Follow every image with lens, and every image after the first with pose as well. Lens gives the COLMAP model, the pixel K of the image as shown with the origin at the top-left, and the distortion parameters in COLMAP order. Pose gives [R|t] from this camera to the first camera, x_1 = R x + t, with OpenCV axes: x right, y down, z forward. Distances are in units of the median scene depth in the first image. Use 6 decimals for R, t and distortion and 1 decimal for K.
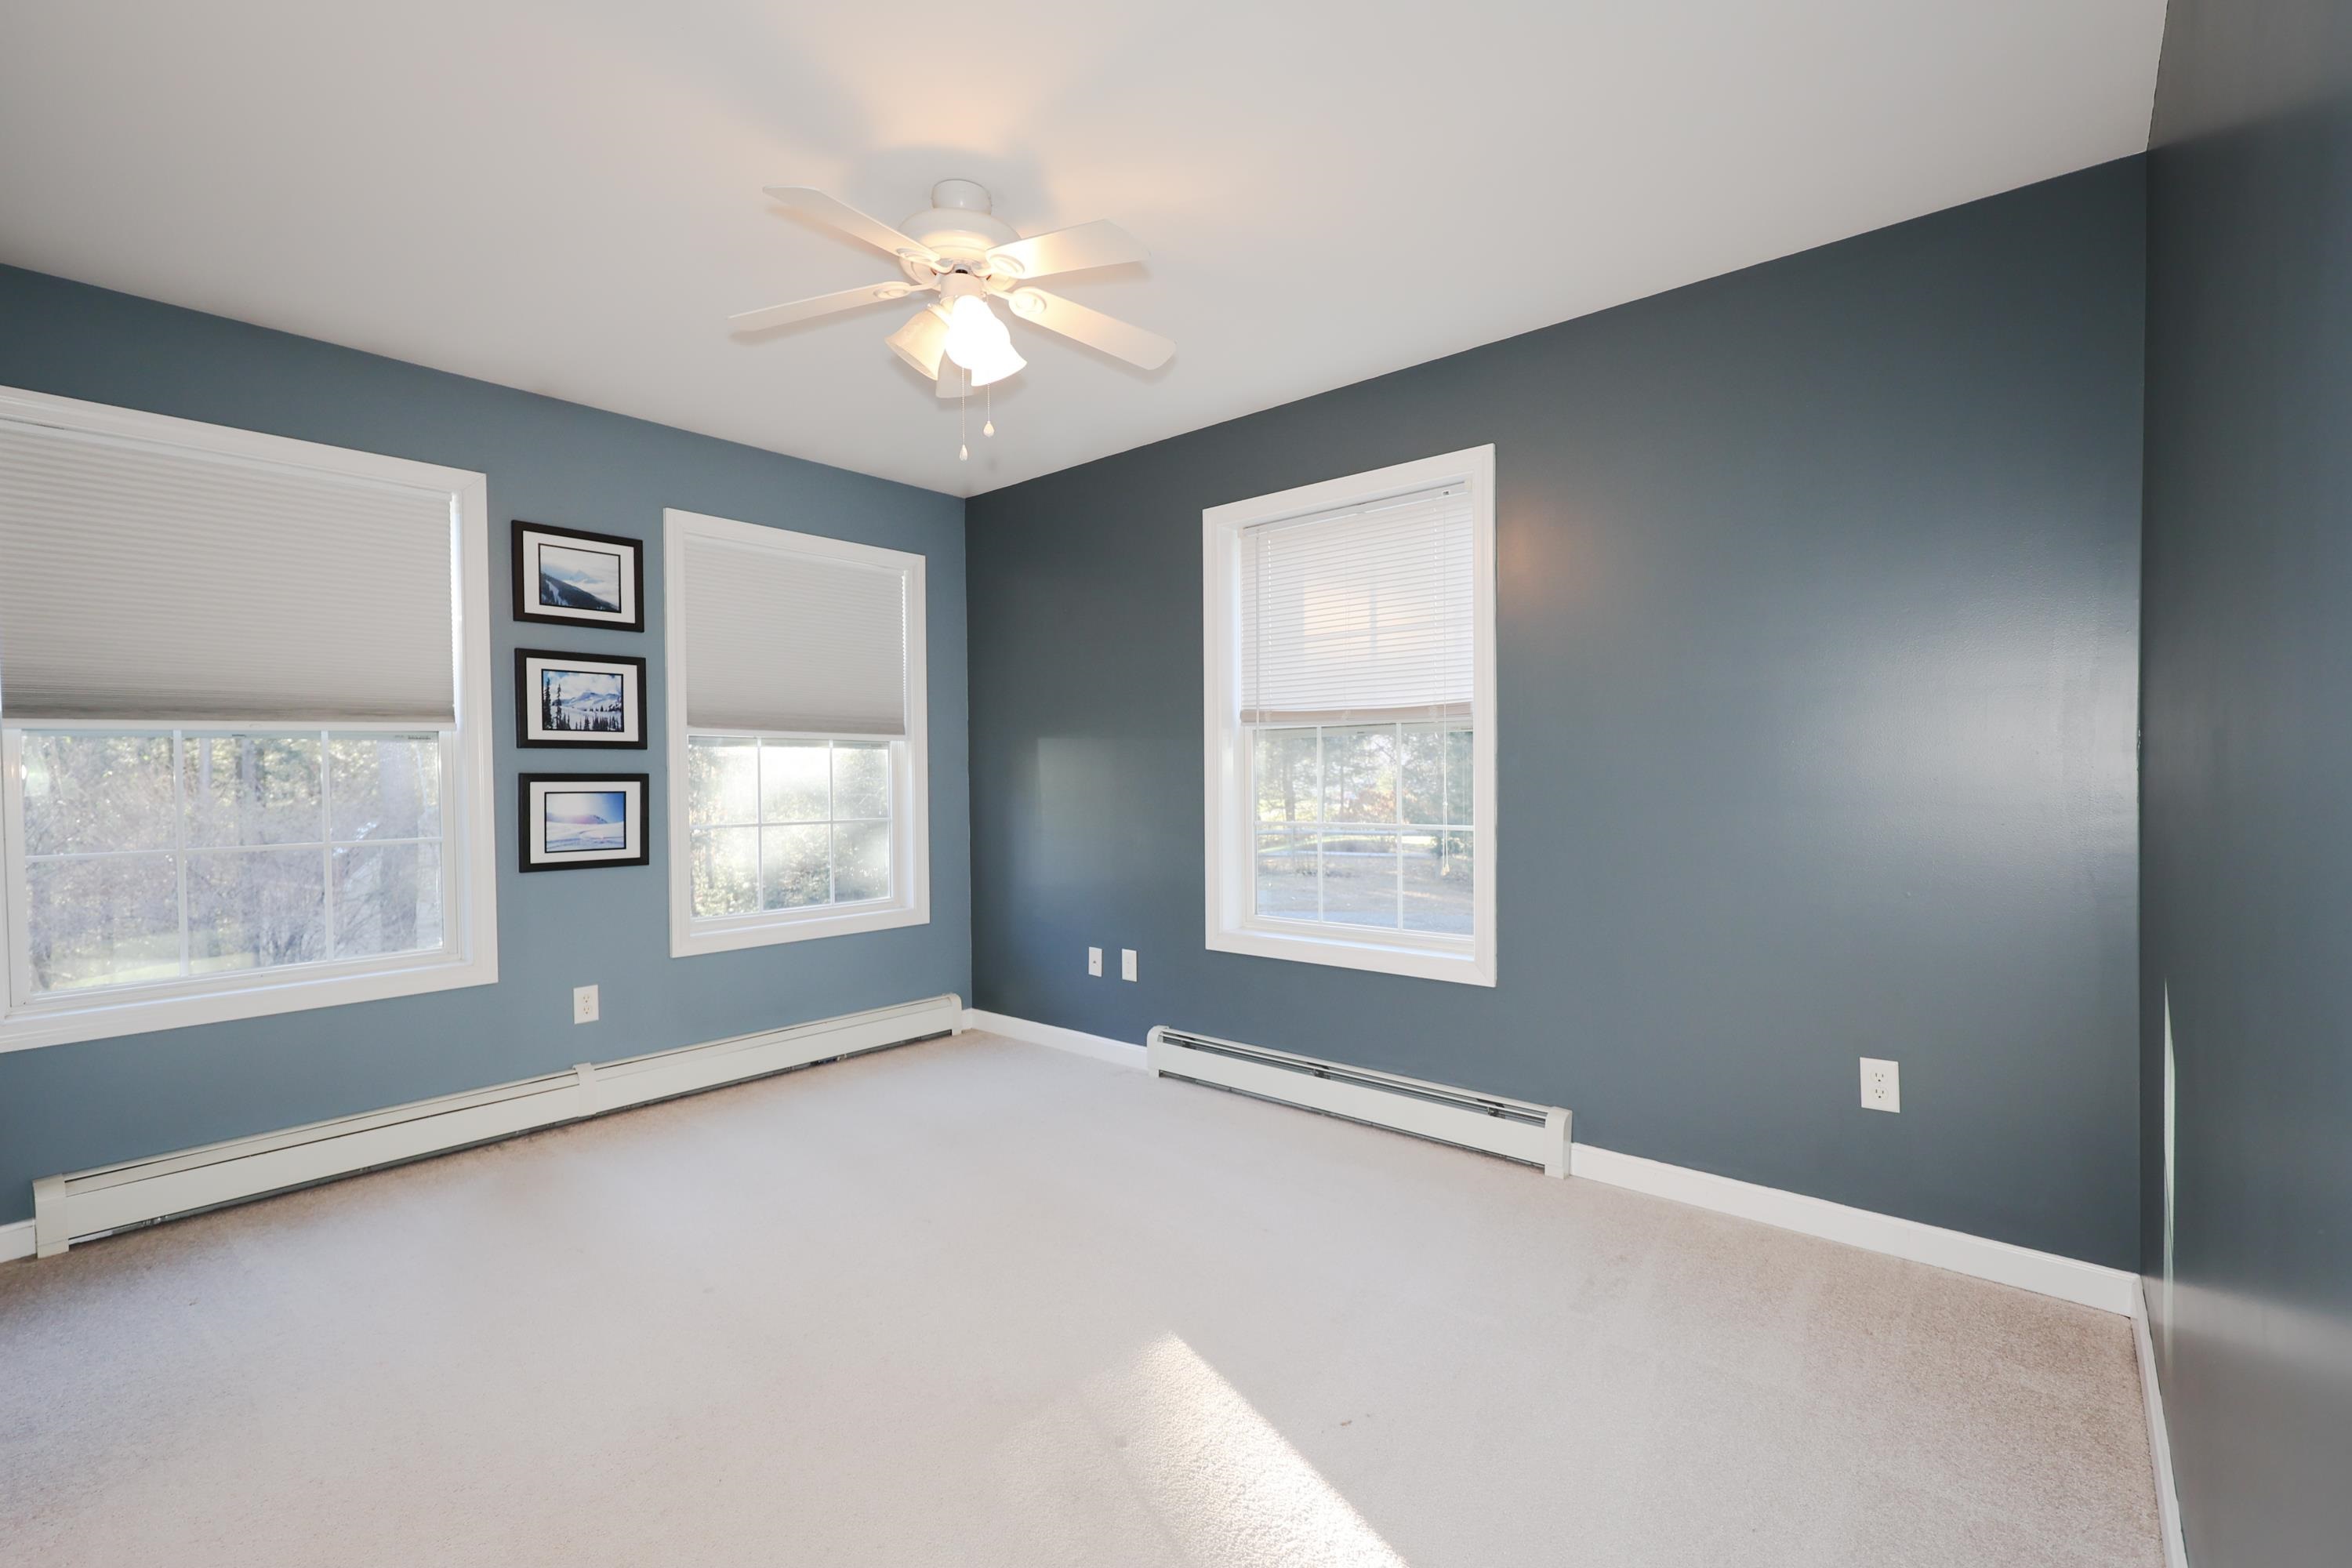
lens RADIAL K [[969.7, 0, 1171.1], [0, 969.7, 784.7], [0, 0, 1]] dist [-0.000539, -0.000217]
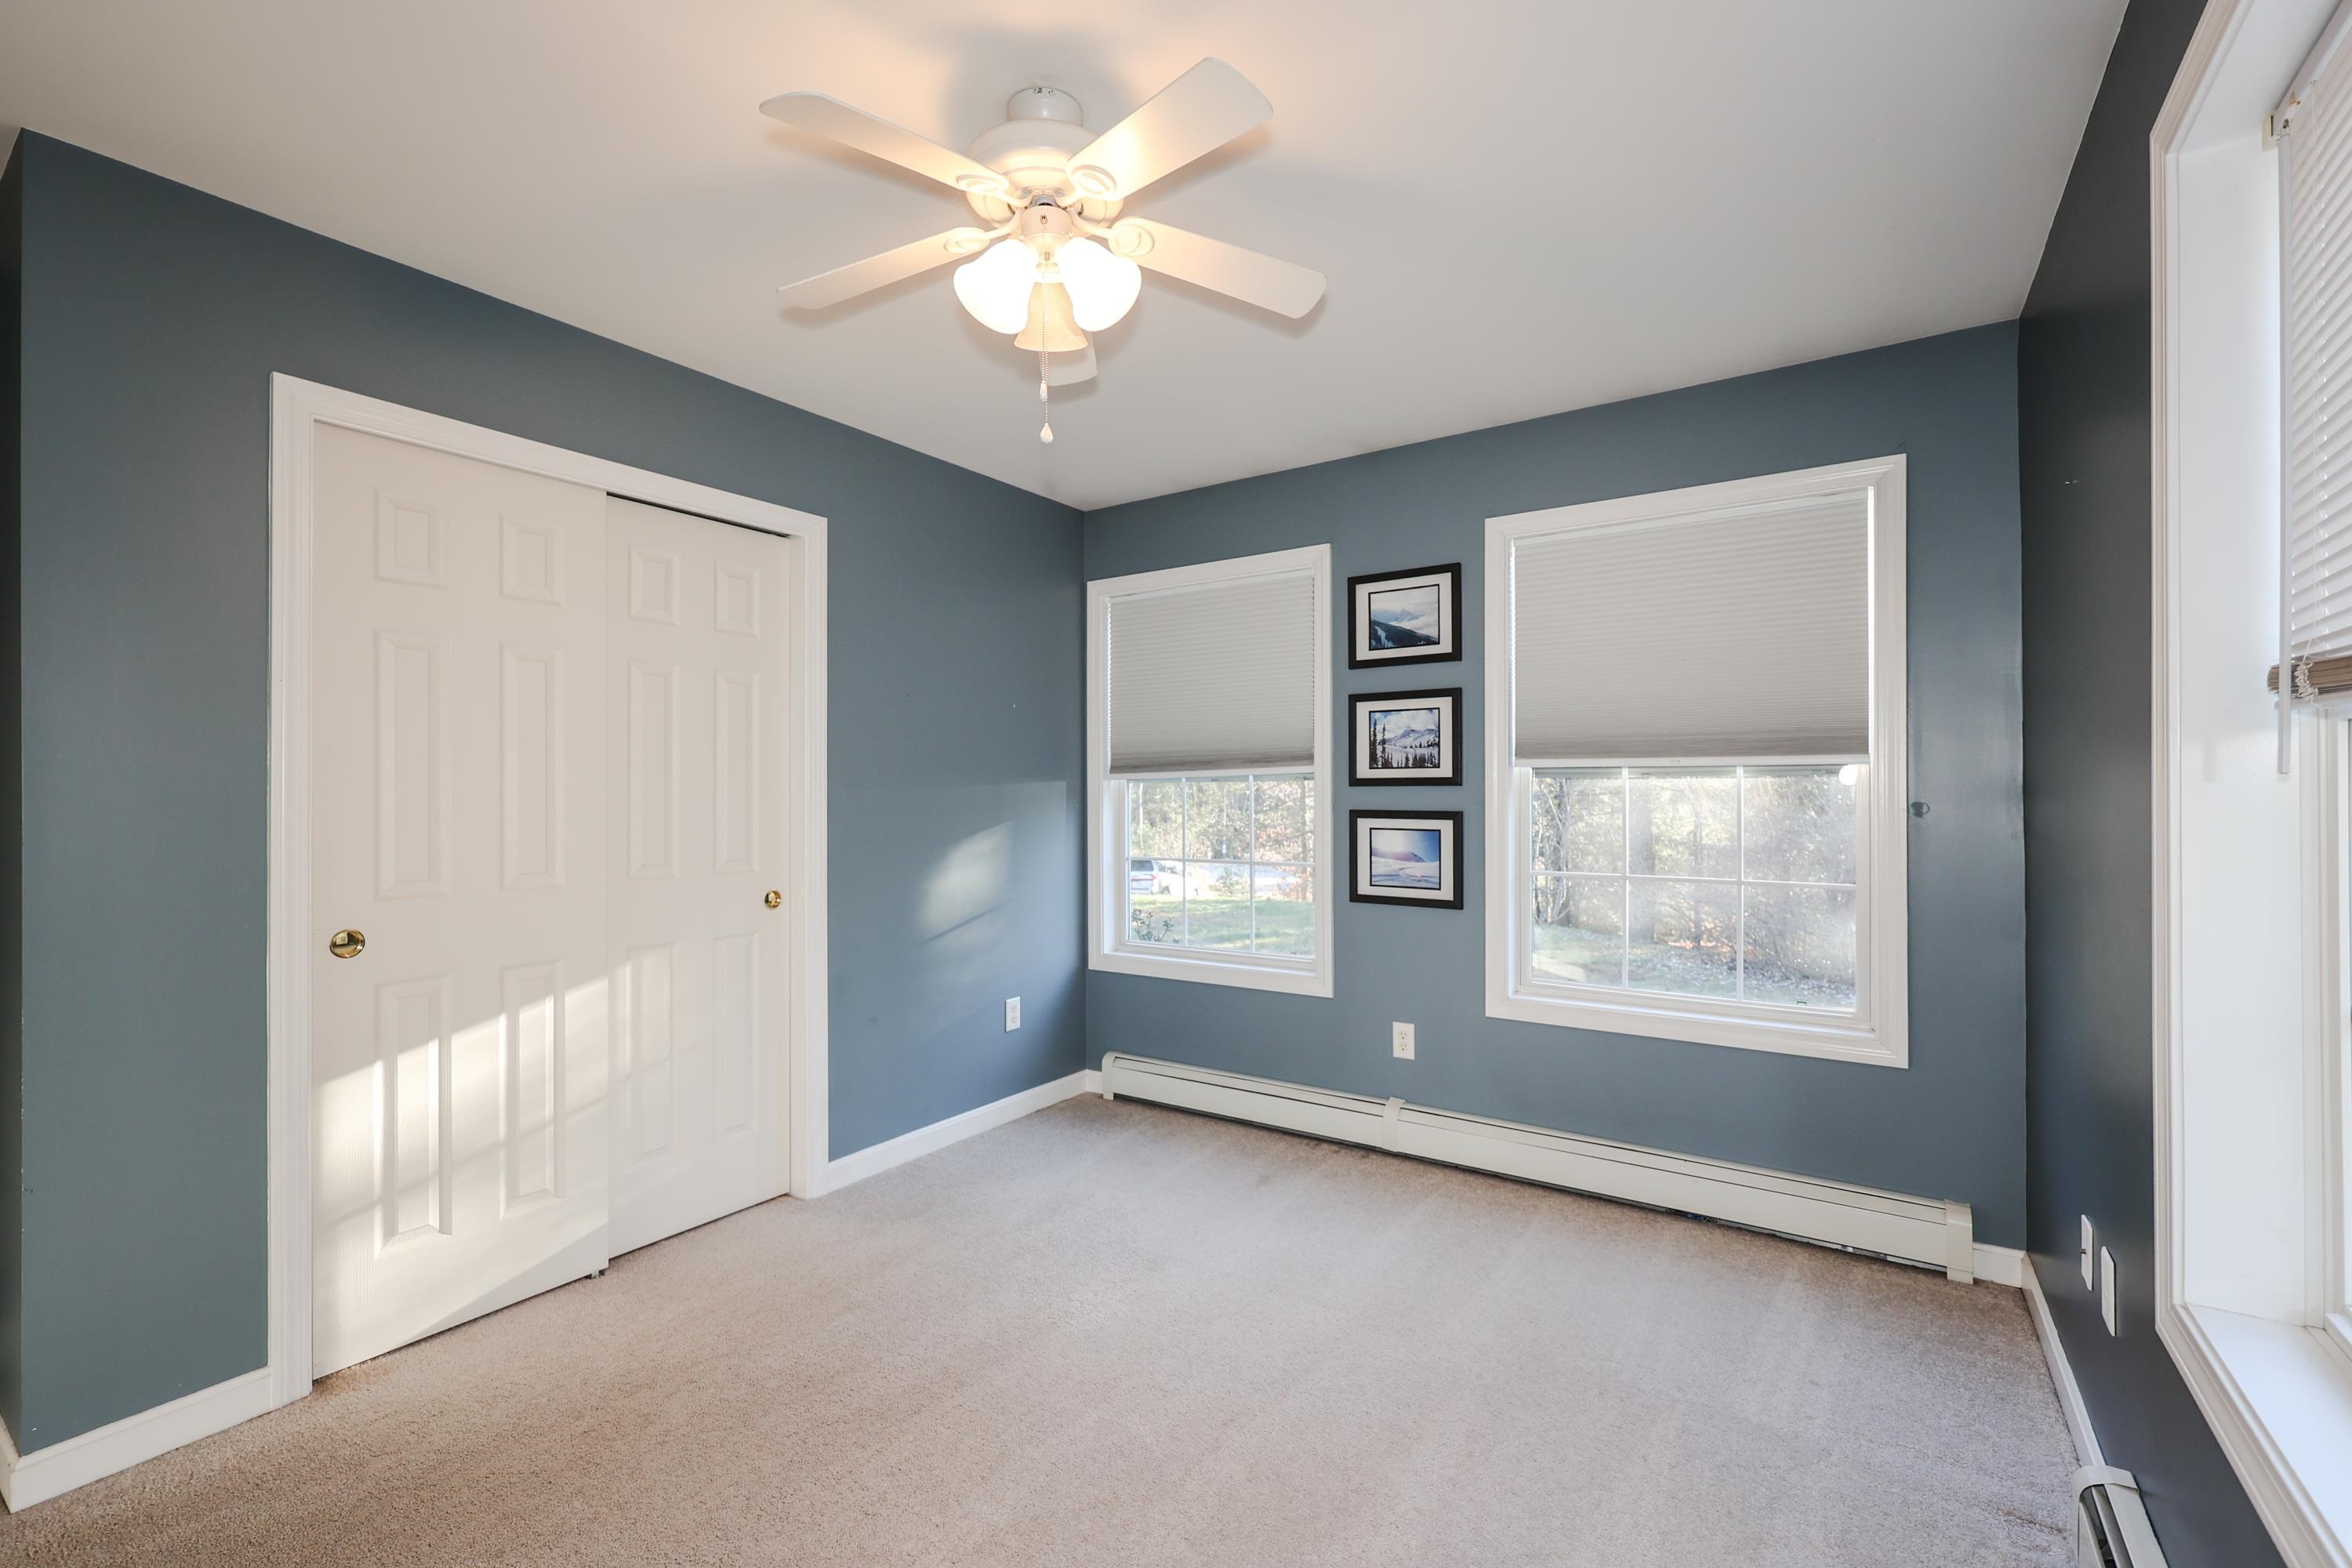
lens RADIAL K [[969.7, 0, 1171.1], [0, 969.7, 784.7], [0, 0, 1]] dist [-0.000539, -0.000217]
pose [[0.153959, 0.002761, -0.988073, 0.350252], [-0.009047, 0.999958, 0.001385, -0.037510], [0.988036, 0.008726, 0.153977, 0.604054]]
